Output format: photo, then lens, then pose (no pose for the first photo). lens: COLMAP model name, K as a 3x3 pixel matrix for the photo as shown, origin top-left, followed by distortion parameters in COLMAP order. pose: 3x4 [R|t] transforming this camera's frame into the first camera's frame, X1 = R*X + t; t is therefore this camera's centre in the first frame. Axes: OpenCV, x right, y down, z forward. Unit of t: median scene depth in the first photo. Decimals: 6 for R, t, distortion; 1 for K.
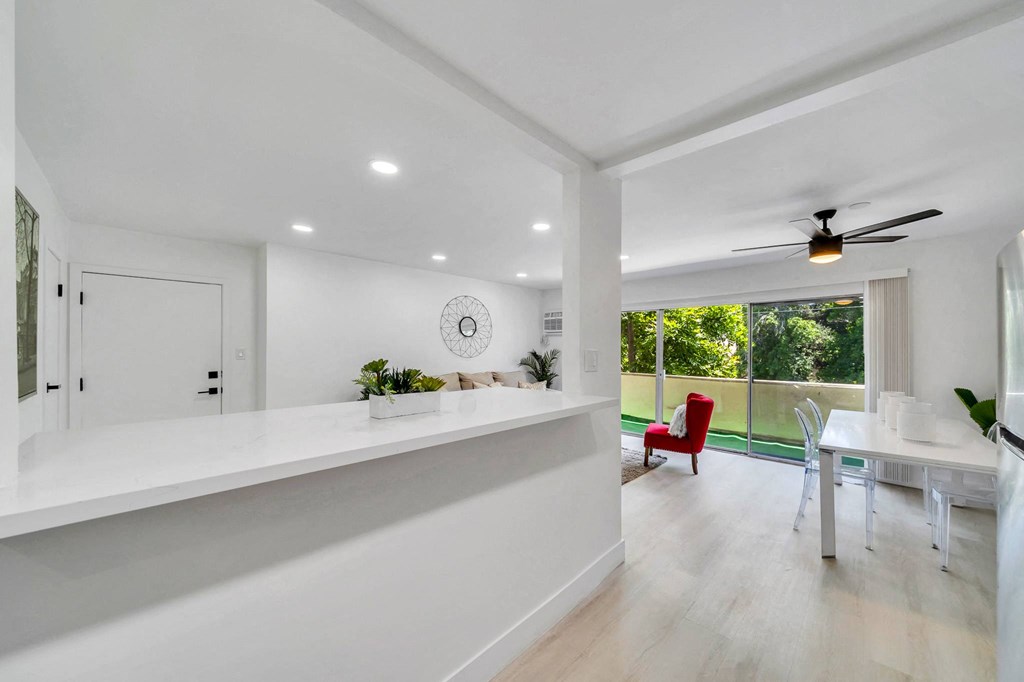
lens RADIAL K [[349.3, 0, 532.9], [0, 349.3, 346.5], [0, 0, 1]] dist [-0.005765, -0.000166]
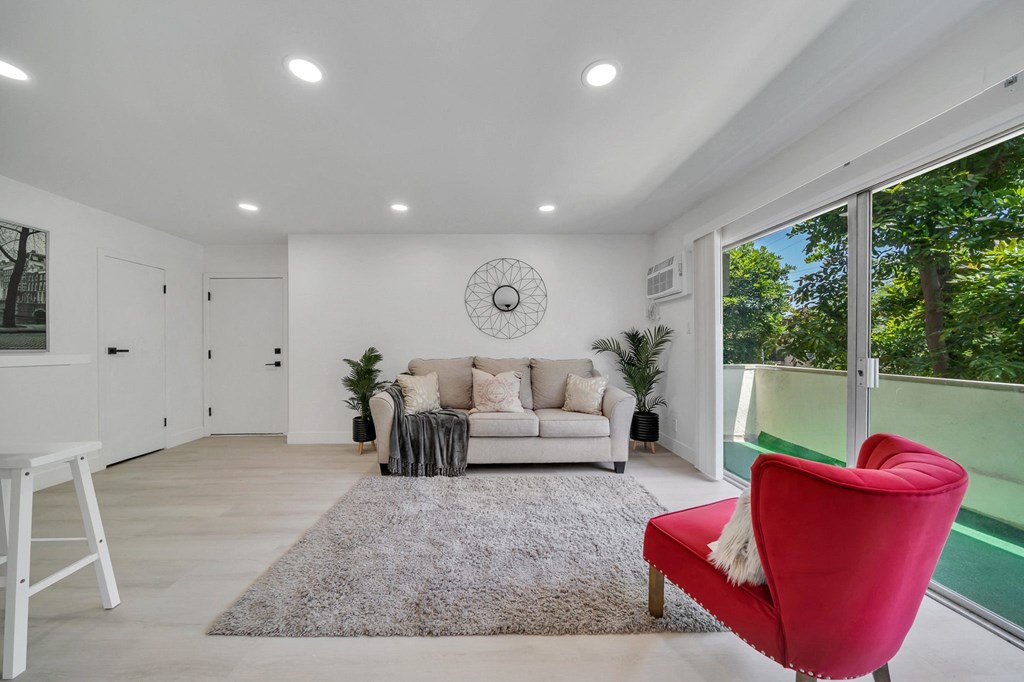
lens RADIAL K [[341.3, 0, 502.5], [0, 341.3, 345.9], [0, 0, 1]] dist [-0.006425, -0.000070]
pose [[0.707189, -0.005177, -0.707006, 0.342547], [0.010699, 0.999937, 0.003380, 0.045578], [0.706944, -0.009955, 0.707199, 0.474236]]
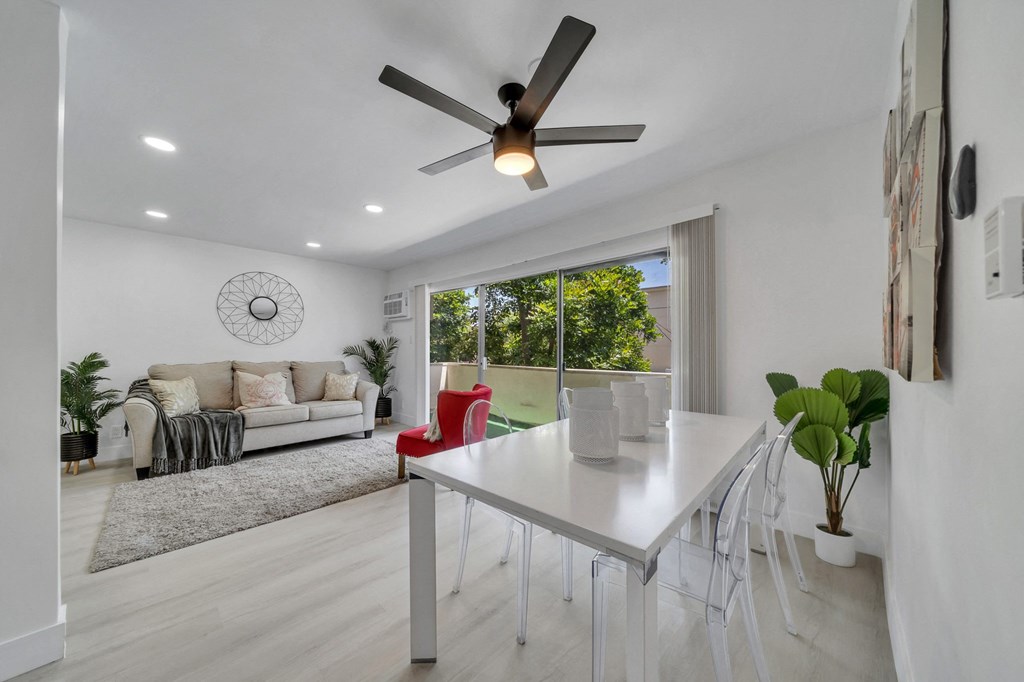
lens RADIAL K [[341.3, 0, 494.1], [0, 341.3, 348.4], [0, 0, 1]] dist [-0.006425, -0.000070]
pose [[0.999612, -0.001993, -0.027784, 0.407900], [0.002170, 0.999977, 0.006364, 0.038115], [0.027770, -0.006422, 0.999594, 0.187348]]
